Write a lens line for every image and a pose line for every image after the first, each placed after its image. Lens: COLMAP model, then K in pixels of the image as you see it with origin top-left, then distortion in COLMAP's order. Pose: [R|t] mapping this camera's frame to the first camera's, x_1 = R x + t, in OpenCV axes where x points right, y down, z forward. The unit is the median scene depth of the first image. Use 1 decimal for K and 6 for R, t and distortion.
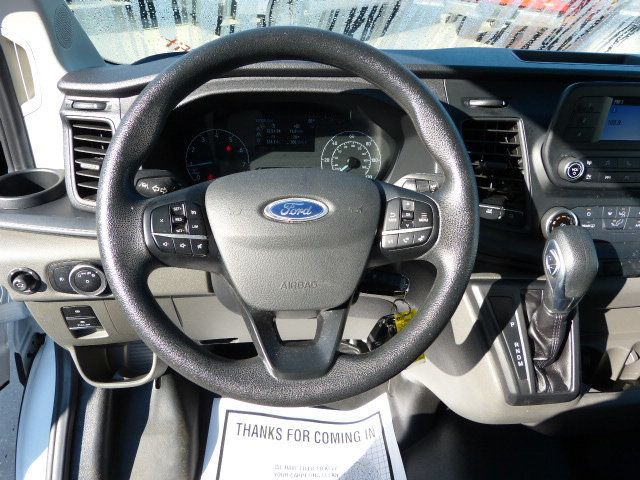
lens RADIAL K [[473.3, 0, 318.3], [0, 473.3, 230.2], [0, 0, 1]] dist [-0.066427, 0.001661]
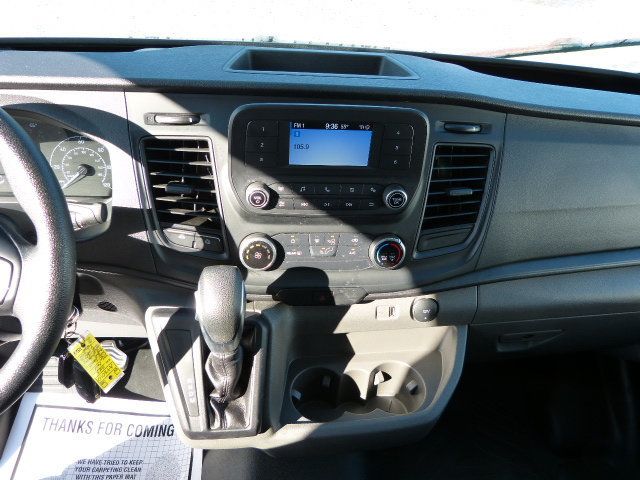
lens RADIAL K [[477.6, 0, 320.0], [0, 477.6, 240.0], [0, 0, 1]] dist [-0.028911, 0.003305]
pose [[0.998913, 0.013456, 0.044619, 0.506240], [-0.018778, 0.992463, 0.121097, -0.131183], [-0.042653, -0.121804, 0.991637, 0.038769]]
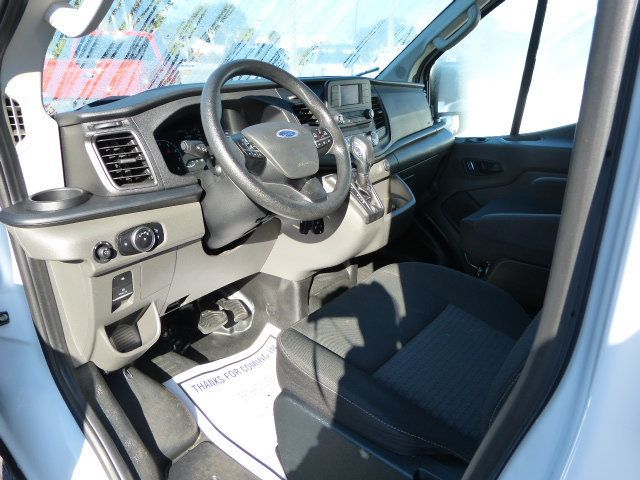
lens RADIAL K [[473.3, 0, 318.3], [0, 473.3, 230.2], [0, 0, 1]] dist [-0.066427, 0.001661]
pose [[0.678517, -0.286806, 0.676281, -0.938460], [0.411453, 0.911047, -0.026444, 0.292589], [-0.608540, 0.296201, 0.736169, -0.338327]]
